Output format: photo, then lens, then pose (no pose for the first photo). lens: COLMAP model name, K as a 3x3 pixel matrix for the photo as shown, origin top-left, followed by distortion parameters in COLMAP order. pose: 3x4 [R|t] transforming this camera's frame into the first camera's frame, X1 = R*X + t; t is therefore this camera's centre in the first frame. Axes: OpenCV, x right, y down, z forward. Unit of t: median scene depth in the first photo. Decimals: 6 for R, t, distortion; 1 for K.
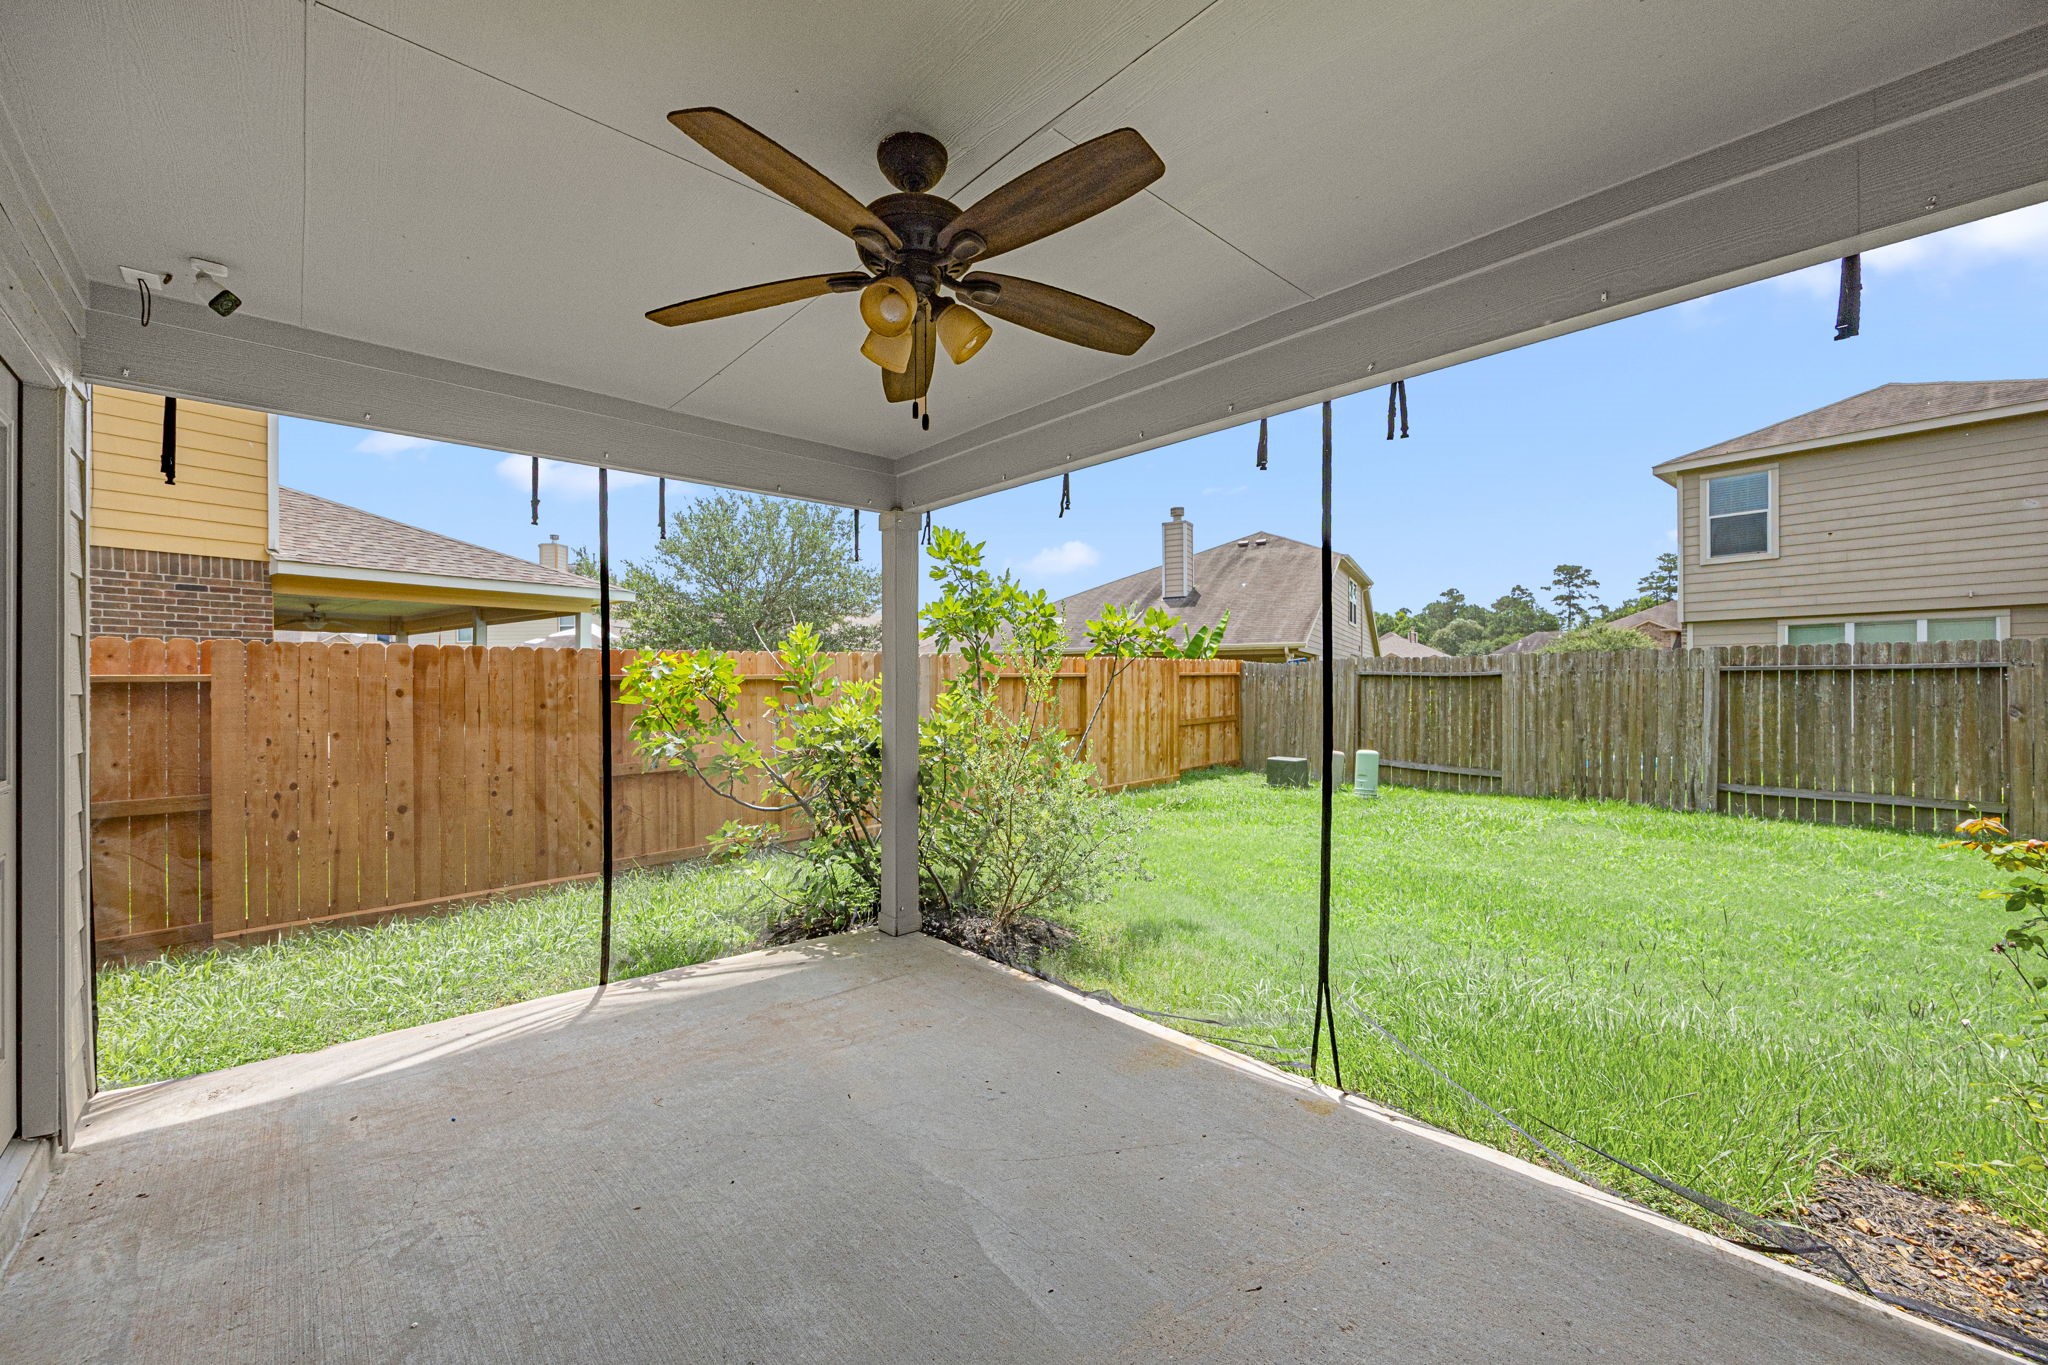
lens RADIAL K [[786.1, 0, 1023.2], [0, 786.1, 686.3], [0, 0, 1]] dist [-0.003131, 0.000195]
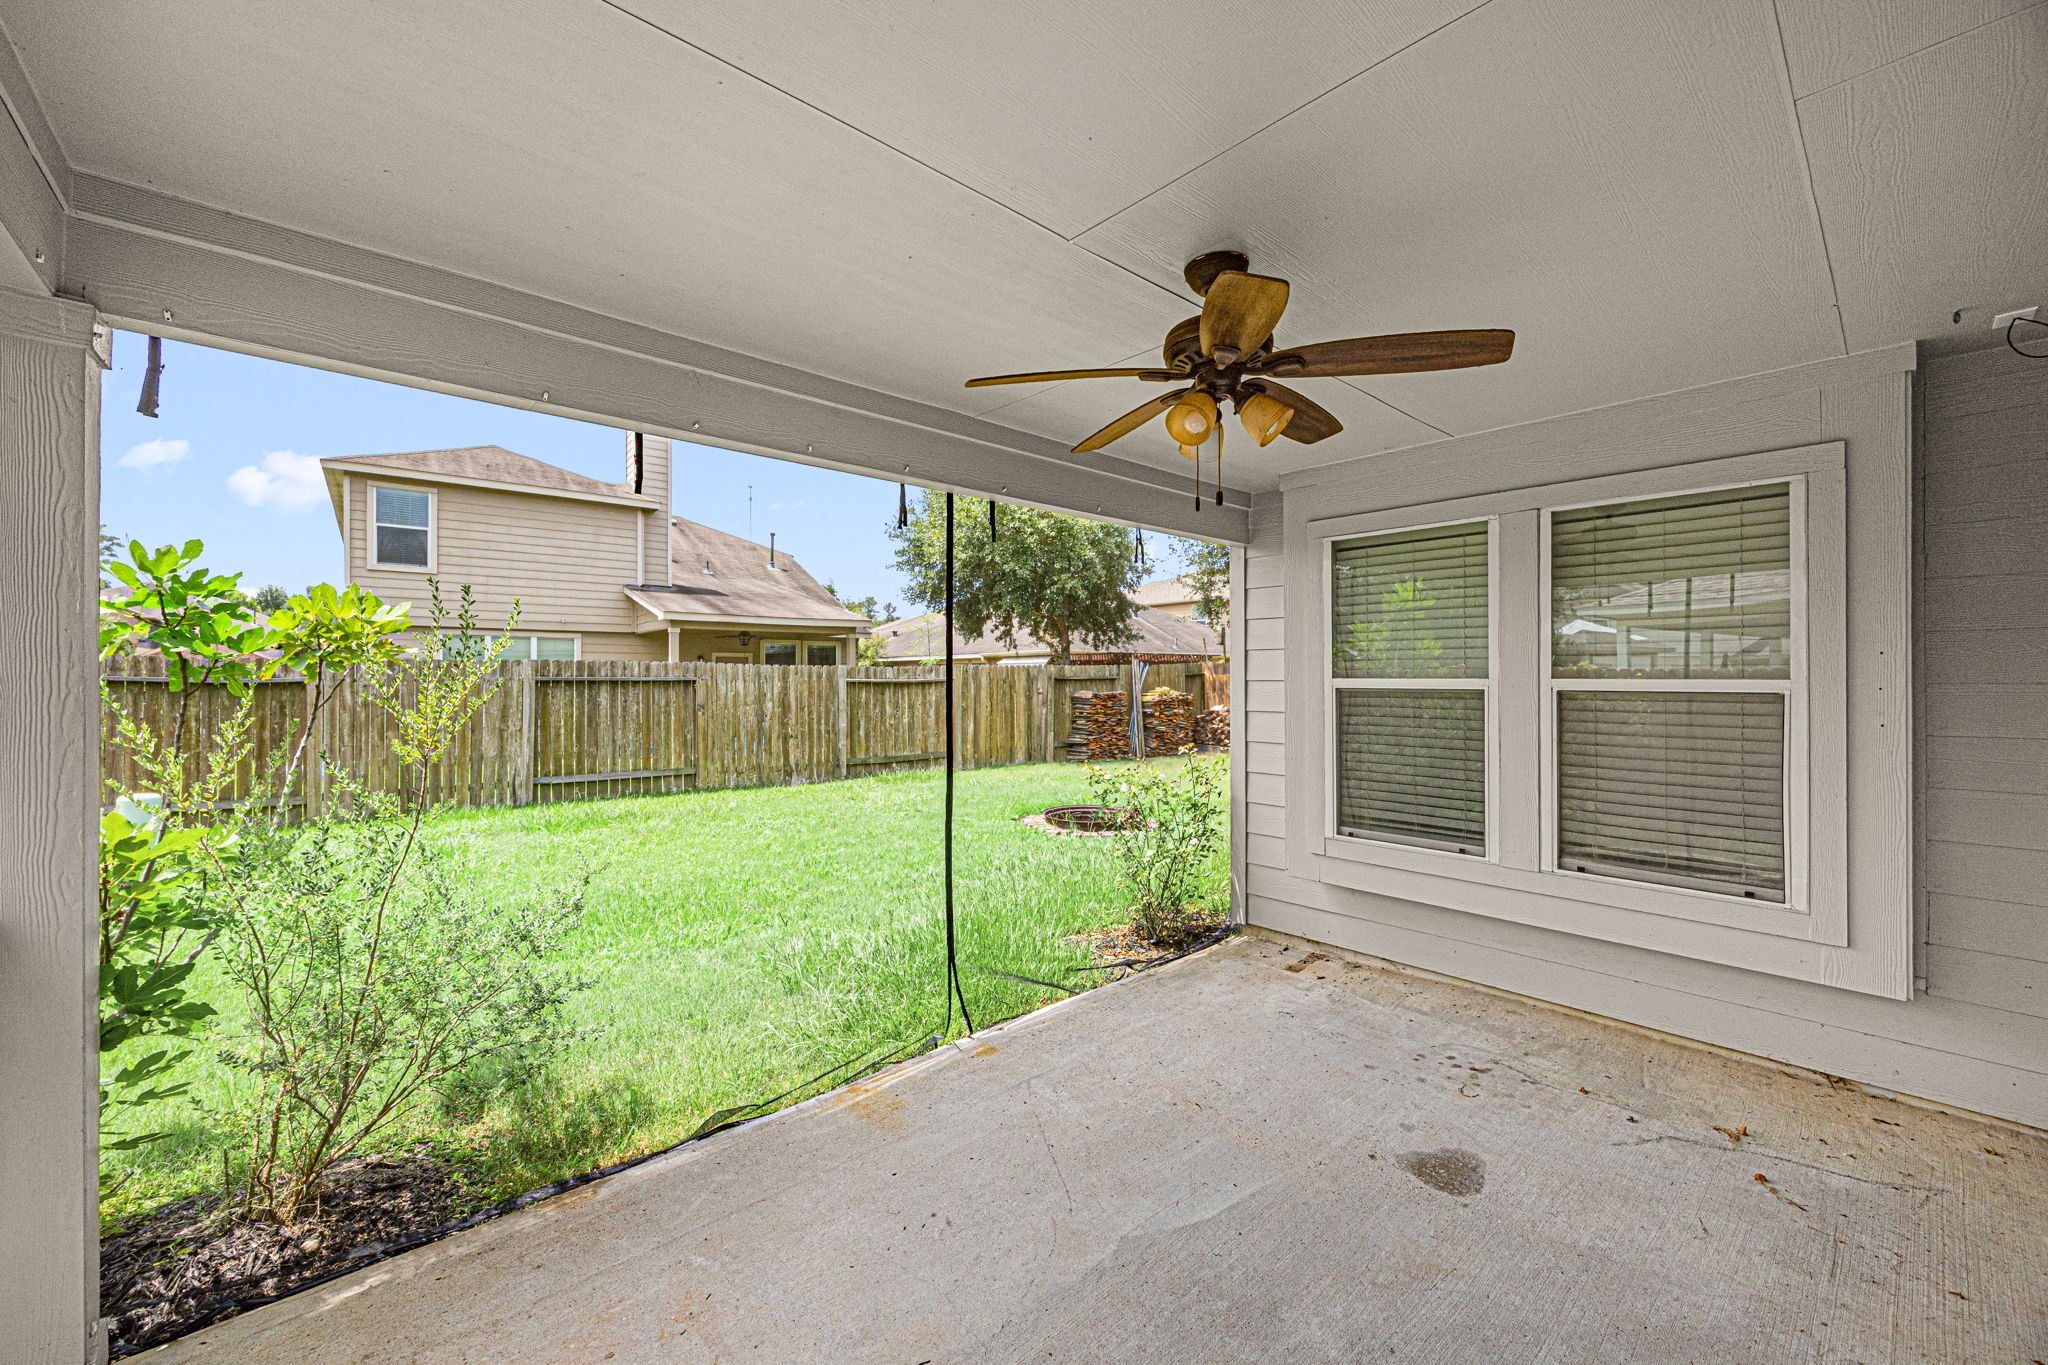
lens RADIAL K [[786.1, 0, 1021.2], [0, 786.1, 679.2], [0, 0, 1]] dist [-0.003131, 0.000195]
pose [[0.027359, 0.002502, 0.999623, -0.254134], [-0.000203, 0.999997, -0.002498, -0.019341], [-0.999626, -0.000135, 0.027359, 0.253443]]
